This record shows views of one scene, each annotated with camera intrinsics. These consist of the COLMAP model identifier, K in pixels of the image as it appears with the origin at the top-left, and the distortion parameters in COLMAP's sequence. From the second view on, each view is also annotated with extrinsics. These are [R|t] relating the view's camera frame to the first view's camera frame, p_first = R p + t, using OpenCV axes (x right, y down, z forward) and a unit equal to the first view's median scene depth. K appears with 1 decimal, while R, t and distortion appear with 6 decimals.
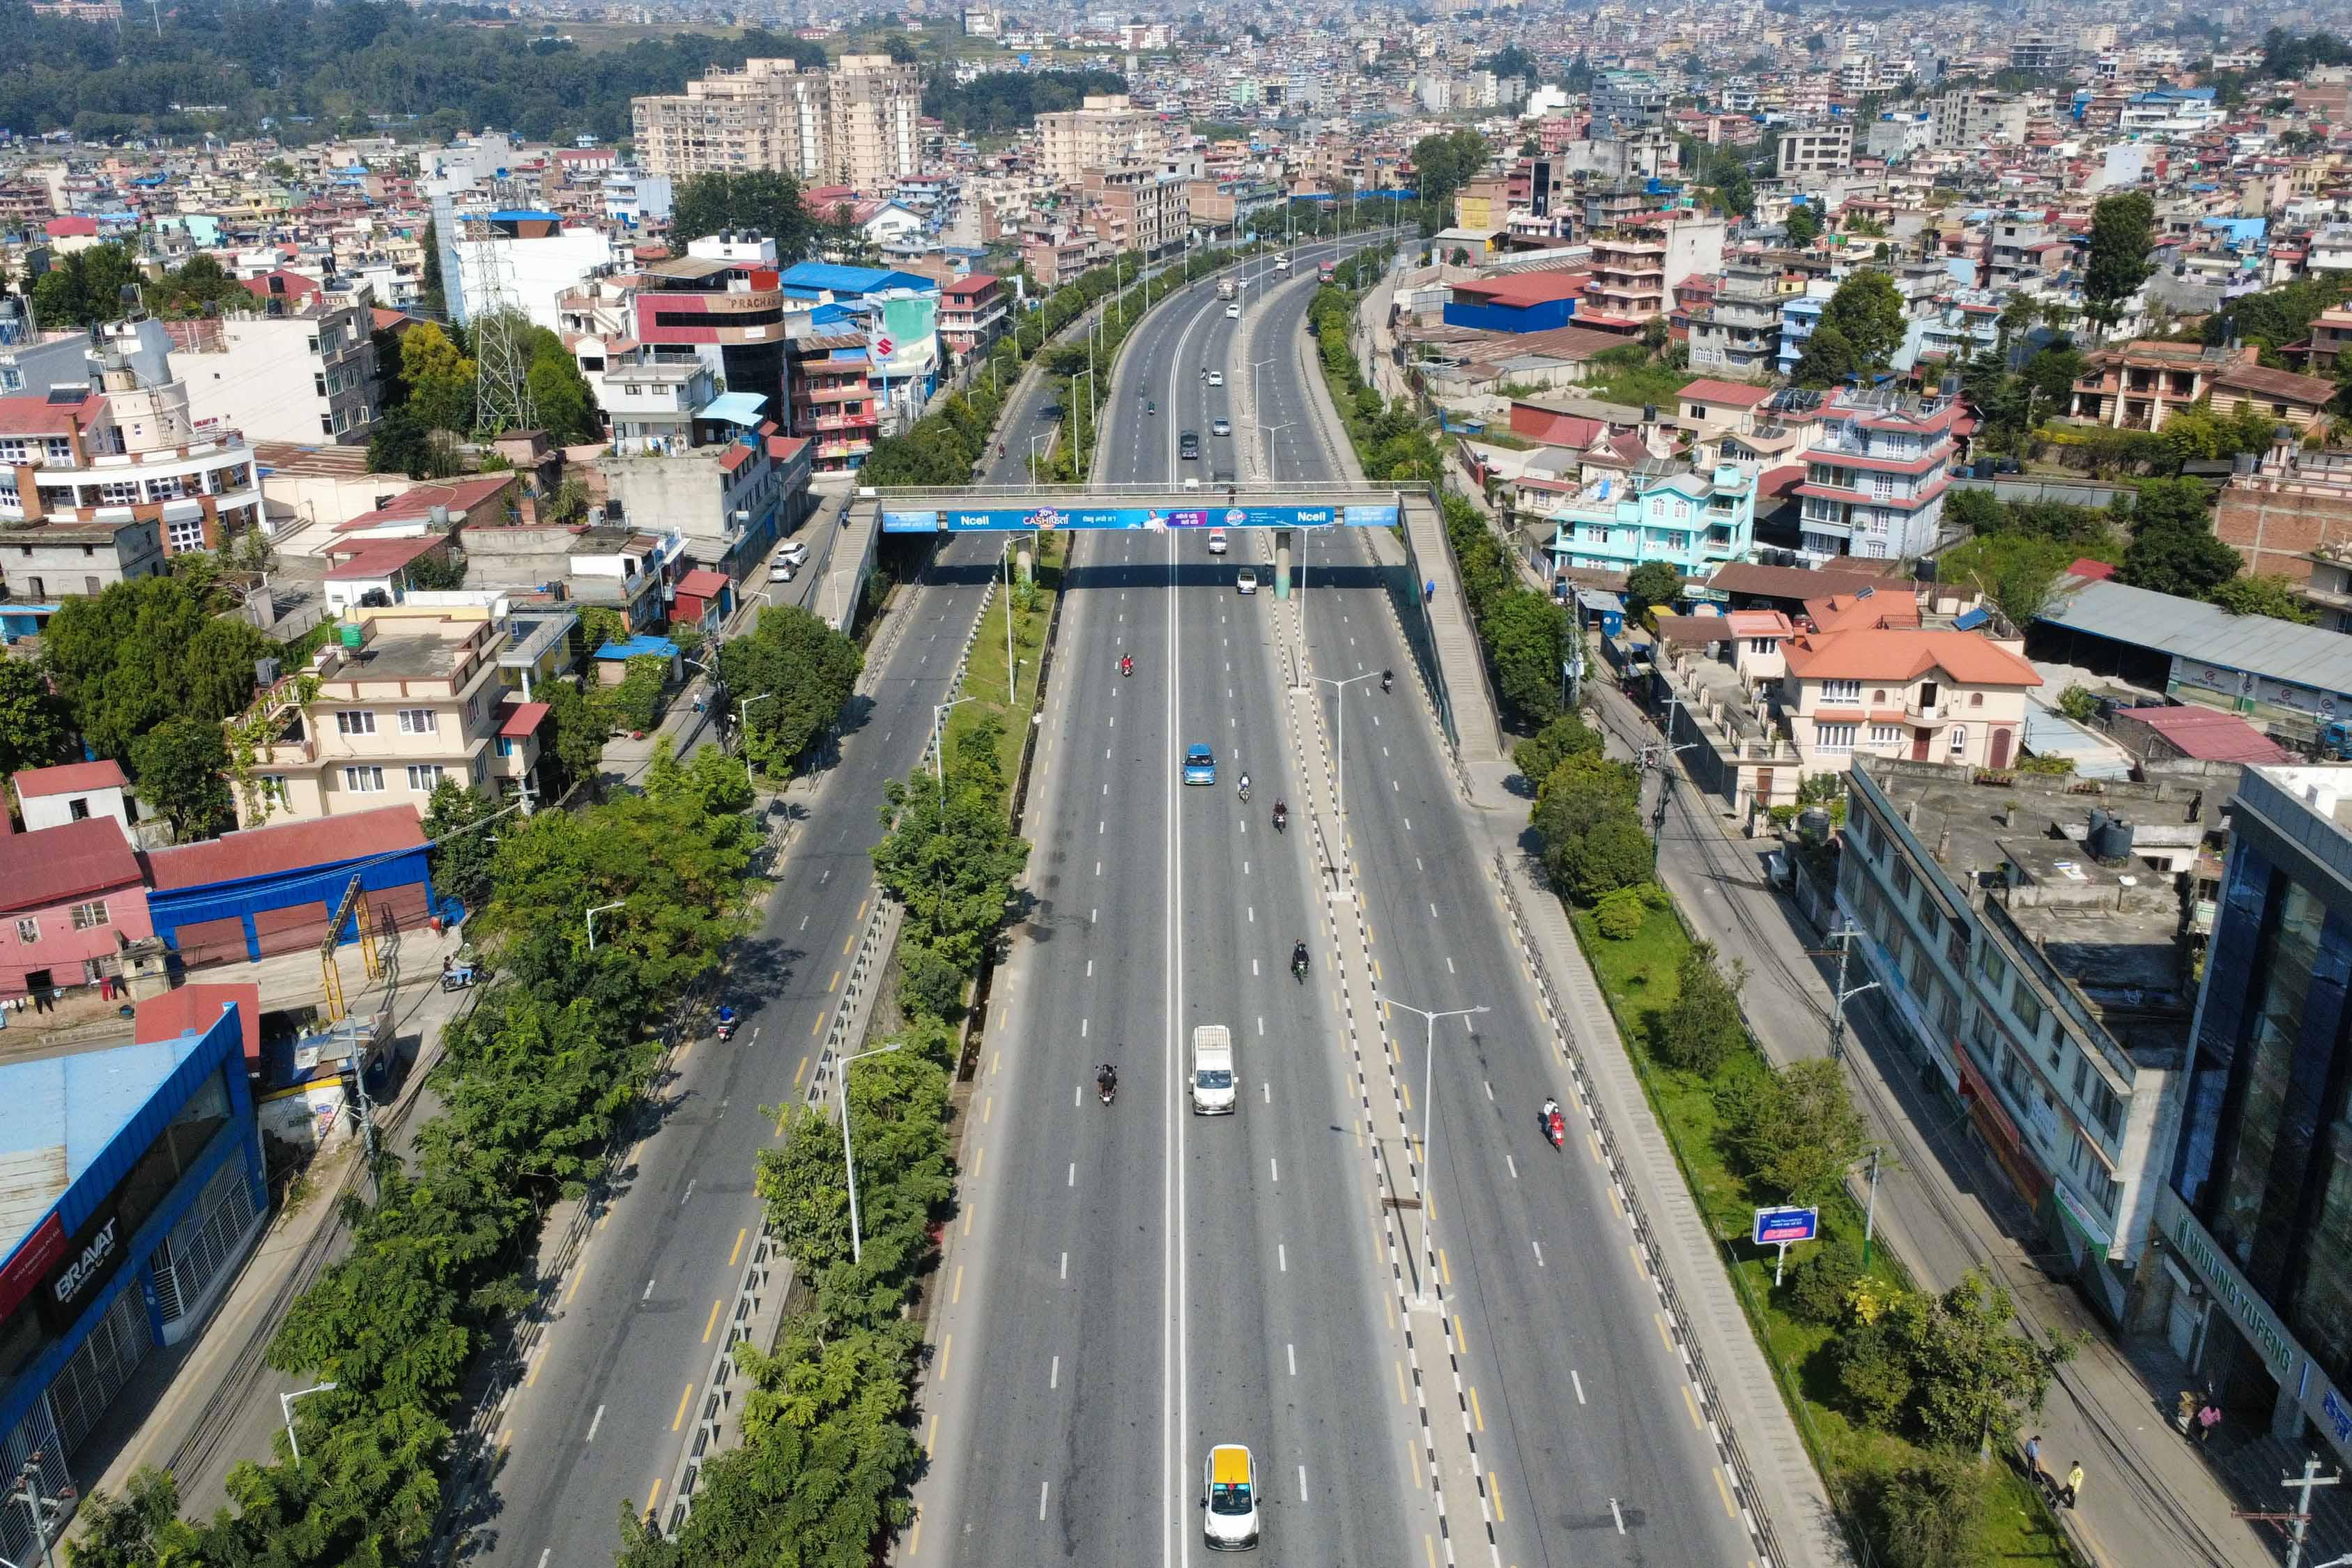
lens RADIAL K [[2013.7, 0, 1181.2], [0, 2013.7, 783.0], [0, 0, 1]] dist [0.003476, -0.001898]
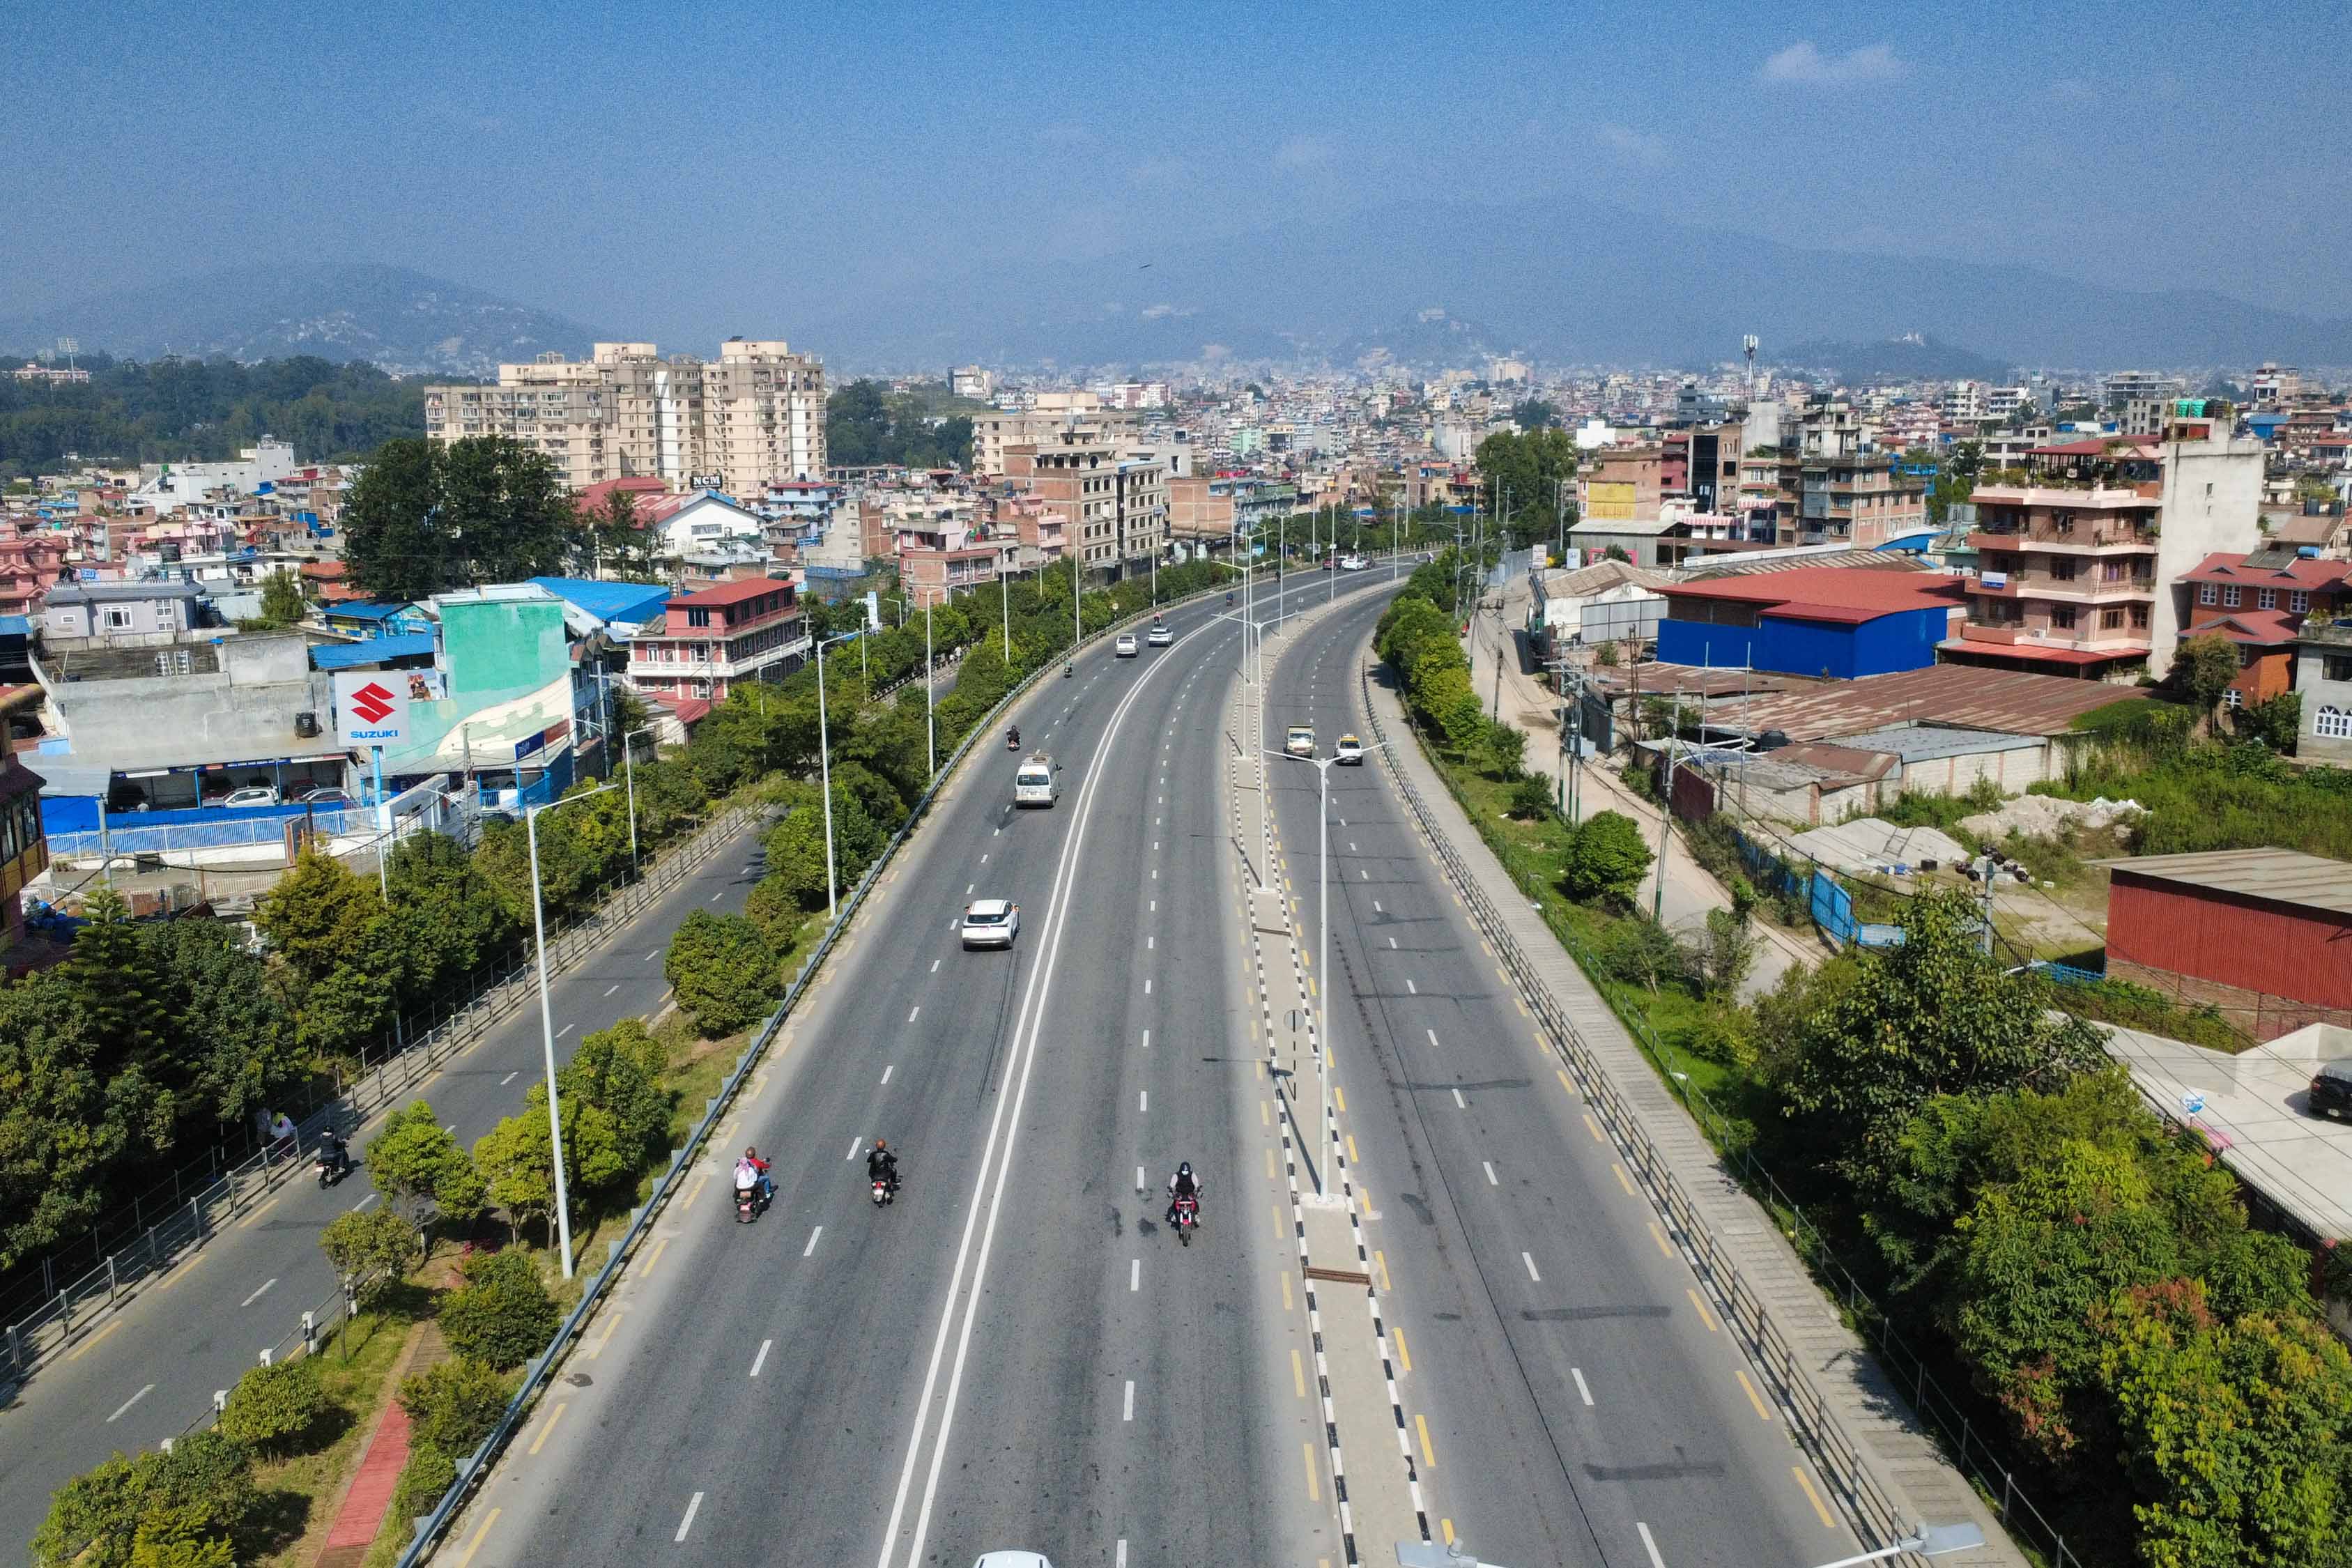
lens RADIAL K [[2013.7, 0, 1176.5], [0, 2013.7, 789.2], [0, 0, 1]] dist [0.003476, -0.001898]
pose [[0.999993, 0.000233, -0.003834, 0.008208], [-0.000904, 0.984397, -0.175957, -0.063477], [0.003733, 0.175960, 0.984390, 0.298910]]
